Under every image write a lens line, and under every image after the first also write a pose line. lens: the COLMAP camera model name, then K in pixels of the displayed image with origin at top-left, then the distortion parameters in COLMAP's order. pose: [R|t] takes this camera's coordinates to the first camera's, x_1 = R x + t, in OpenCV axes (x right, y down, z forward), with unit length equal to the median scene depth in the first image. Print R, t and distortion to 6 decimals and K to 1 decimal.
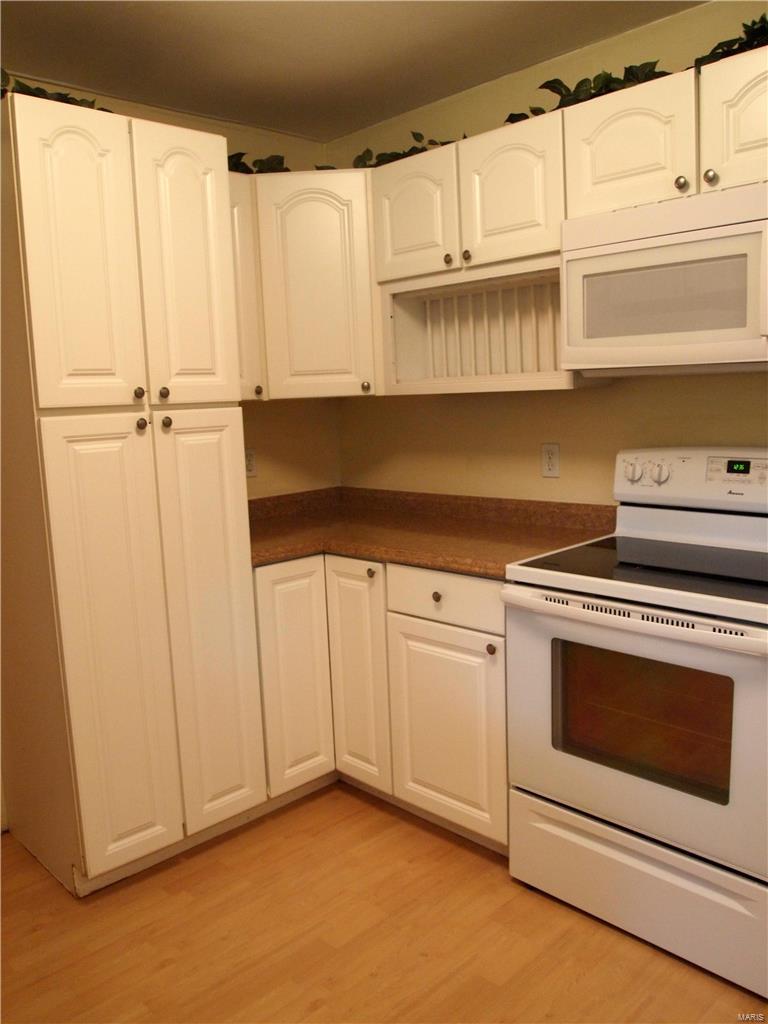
lens RADIAL K [[846.3, 0, 383.8], [0, 846.3, 508.1], [0, 0, 1]] dist [-0.008146, -0.000052]
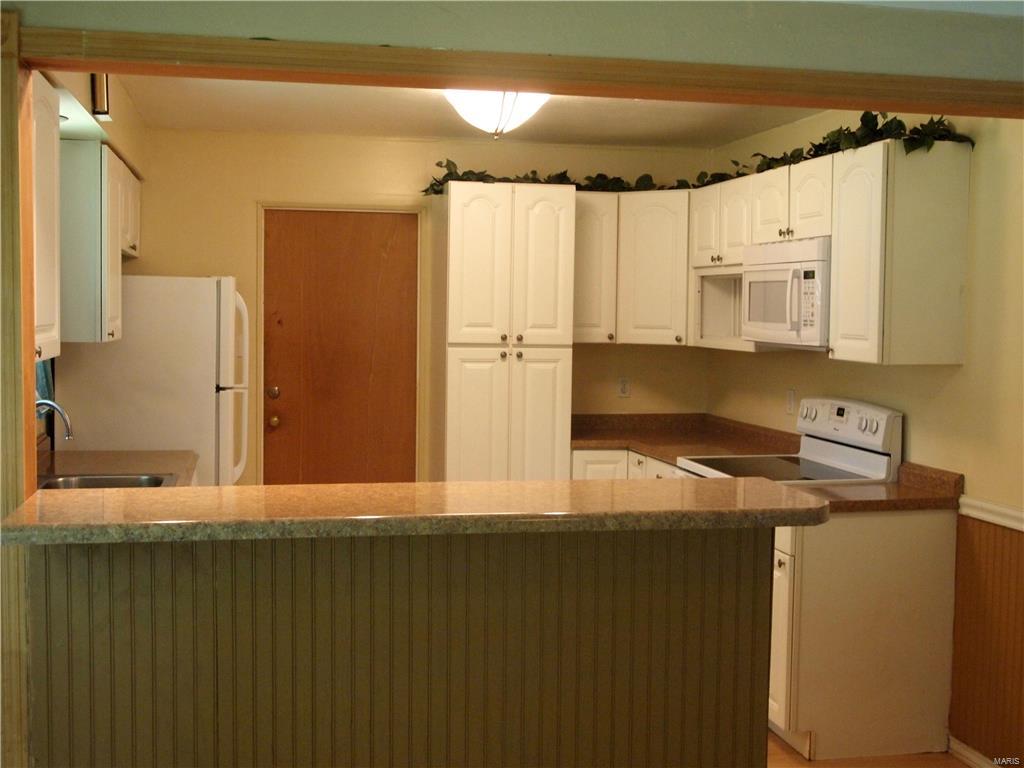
lens RADIAL K [[1307.7, 0, 512.2], [0, 1307.7, 384.8], [0, 0, 1]] dist [0.015160, 0.000000]
pose [[0.842495, 0.083172, -0.532244, 1.104130], [-0.119055, 0.992326, -0.033385, 0.047300], [0.525383, 0.091493, 0.845932, -1.198595]]
